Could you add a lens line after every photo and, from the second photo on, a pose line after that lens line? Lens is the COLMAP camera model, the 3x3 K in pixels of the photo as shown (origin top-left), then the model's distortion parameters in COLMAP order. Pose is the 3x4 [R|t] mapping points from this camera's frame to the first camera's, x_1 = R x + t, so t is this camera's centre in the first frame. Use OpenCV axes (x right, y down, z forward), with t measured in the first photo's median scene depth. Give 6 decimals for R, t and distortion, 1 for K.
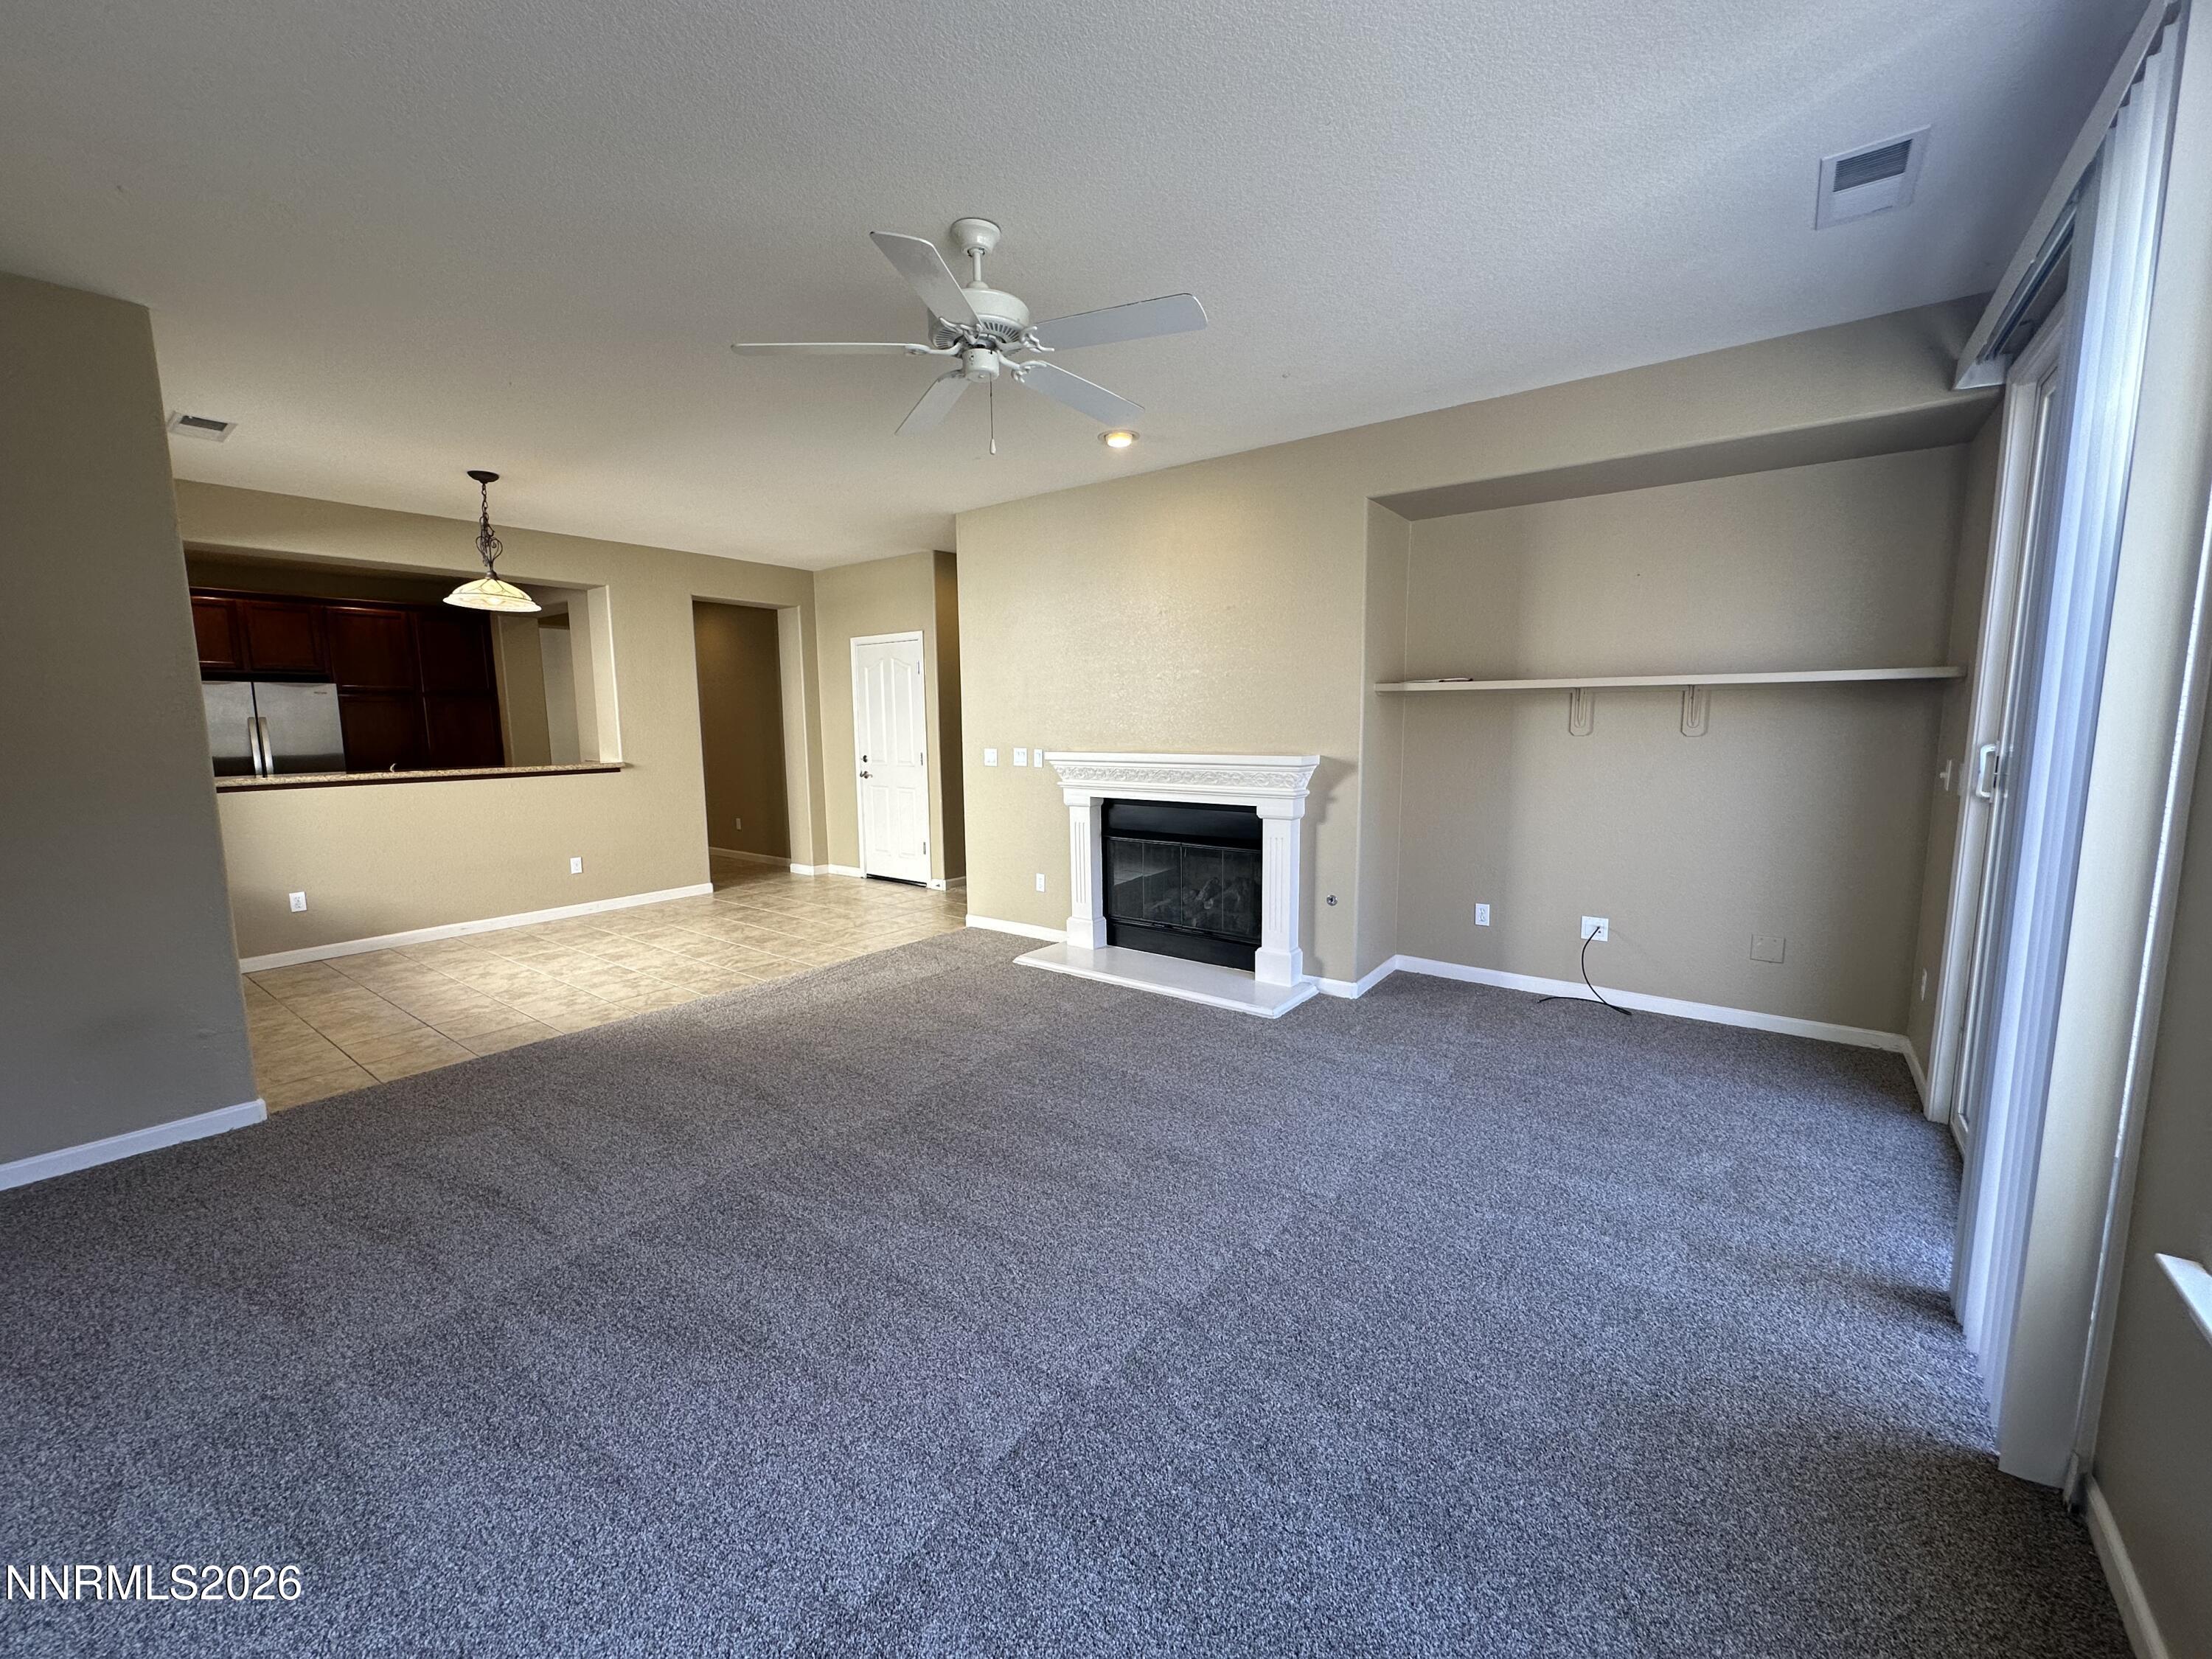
lens RADIAL K [[879.8, 0, 1102.1], [0, 879.8, 832.9], [0, 0, 1]] dist [-0.003200, 0.000515]
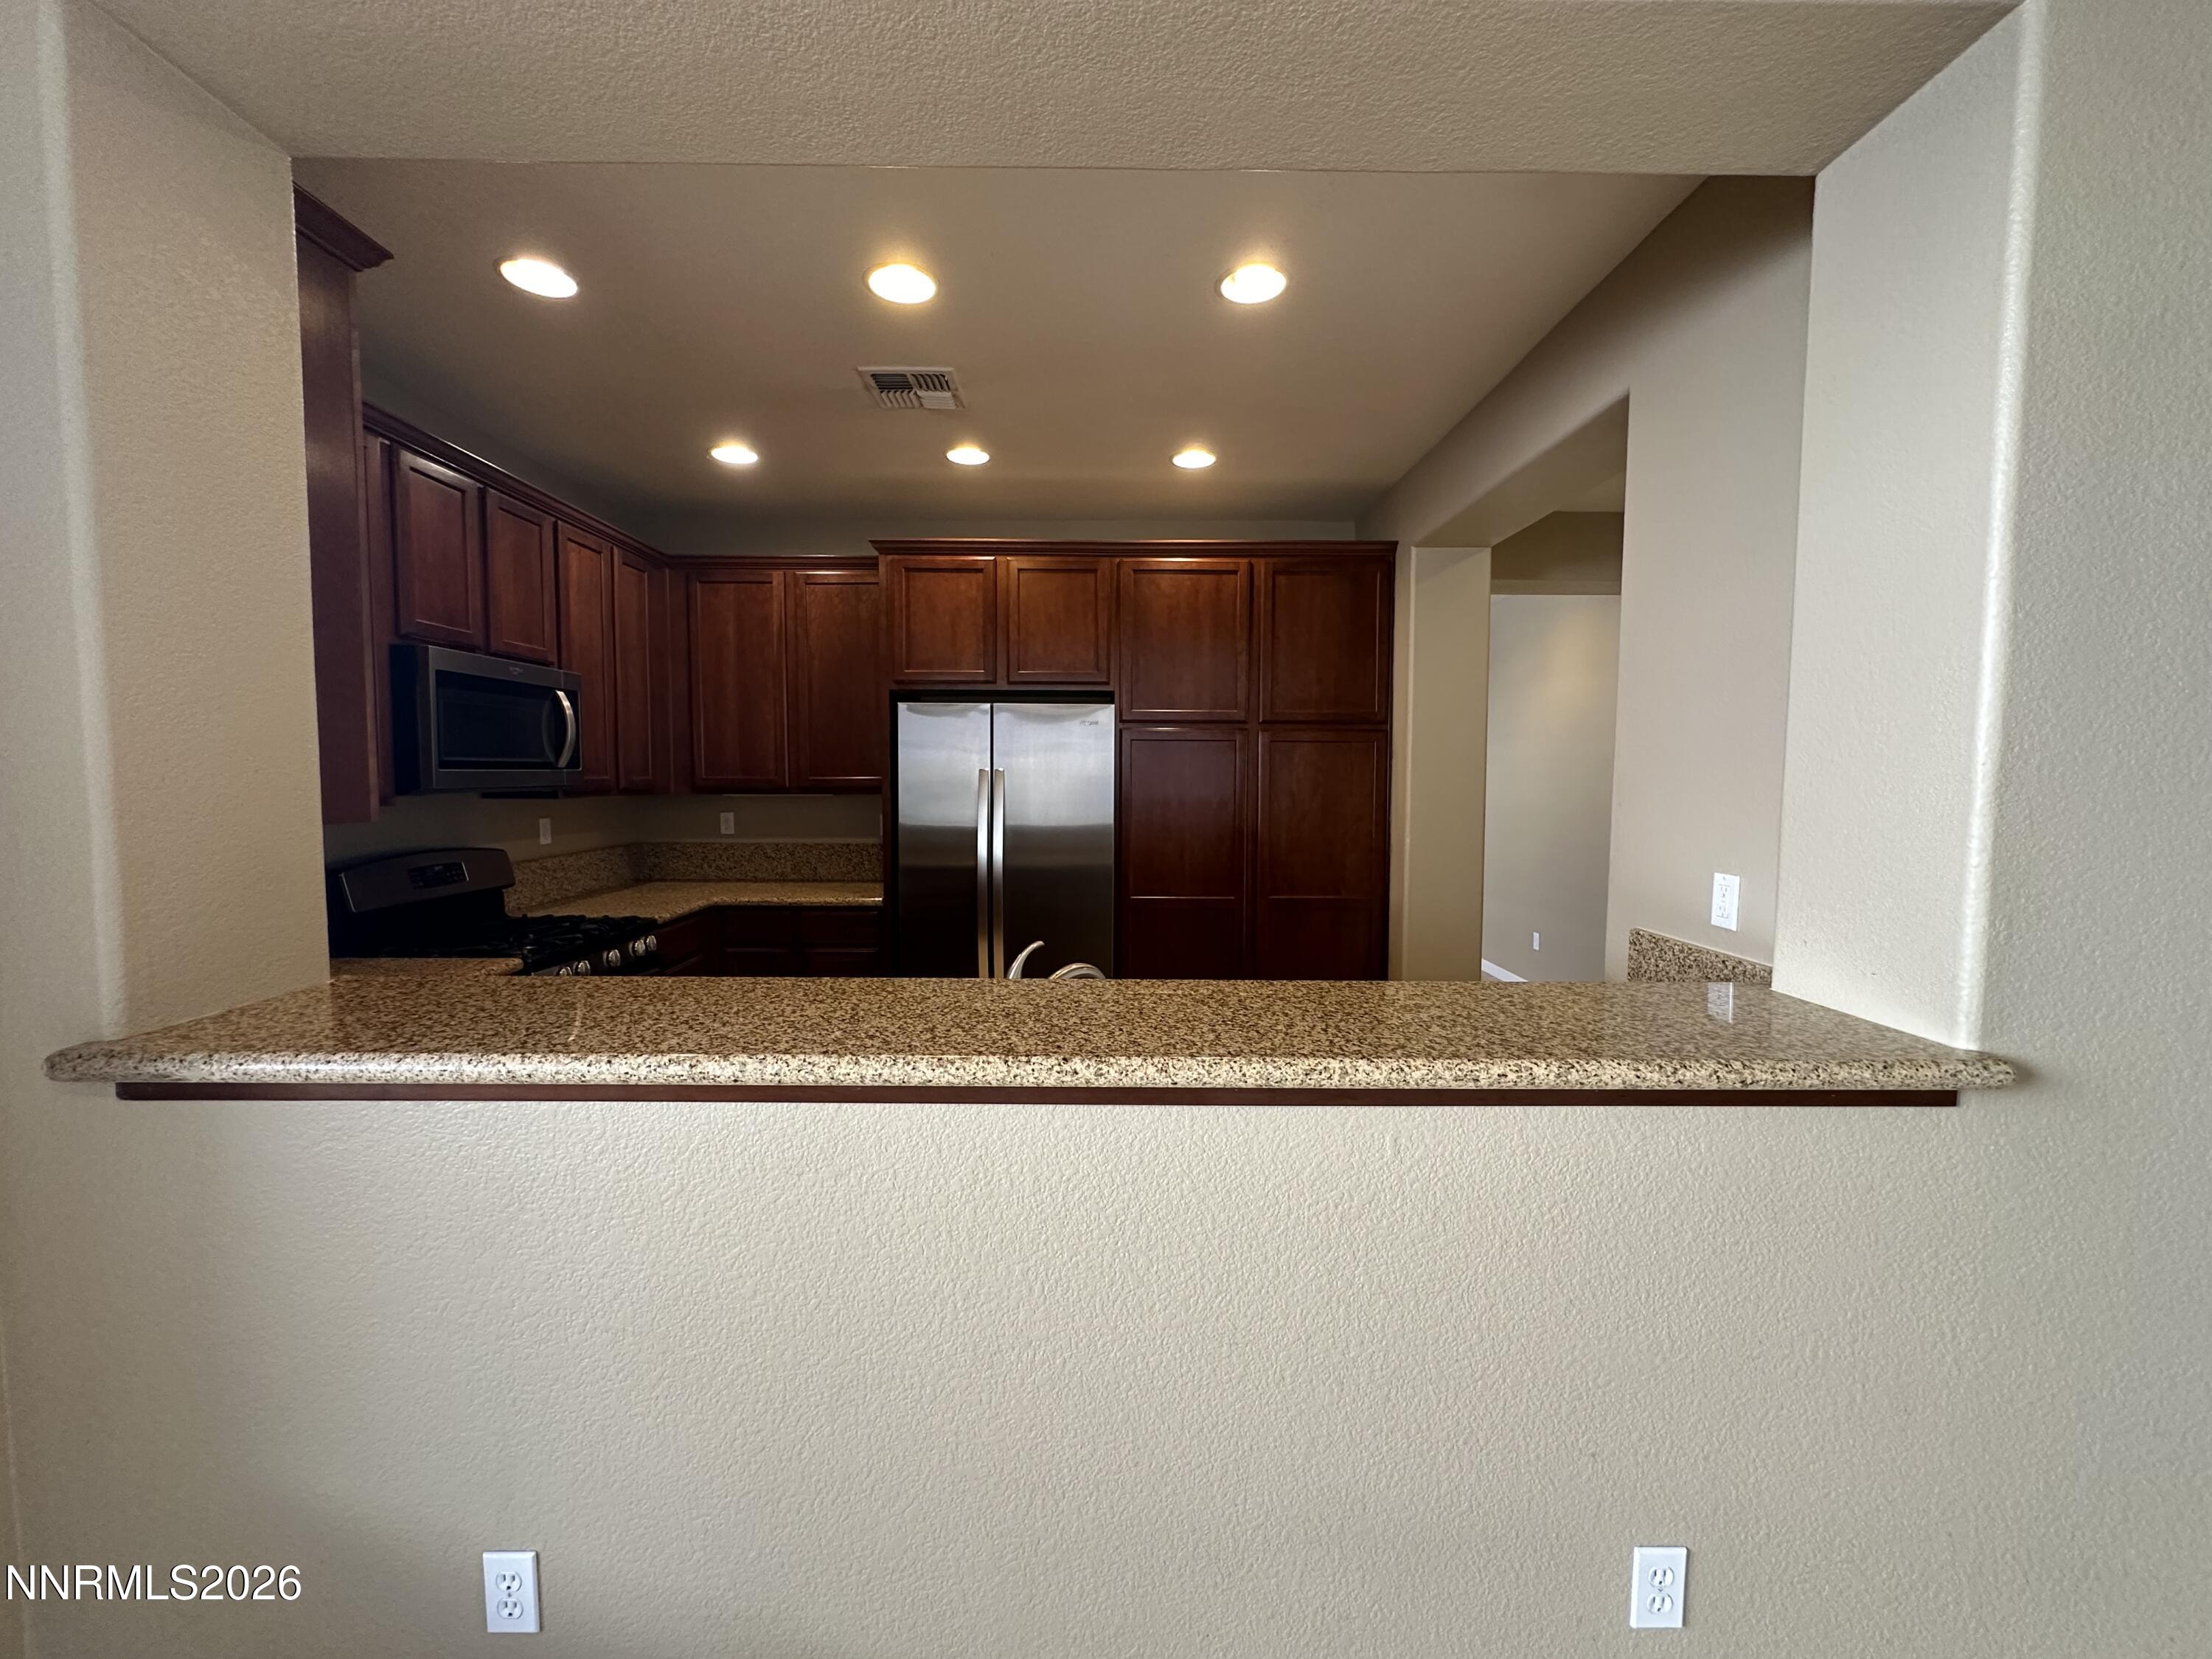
lens RADIAL K [[879.8, 0, 1103.0], [0, 879.8, 828.0], [0, 0, 1]] dist [-0.003200, 0.000515]
pose [[0.610353, 0.063571, -0.789575, -0.596225], [-0.112623, 0.993613, -0.007060, -0.119091], [0.784083, 0.093233, 0.613614, 0.871843]]
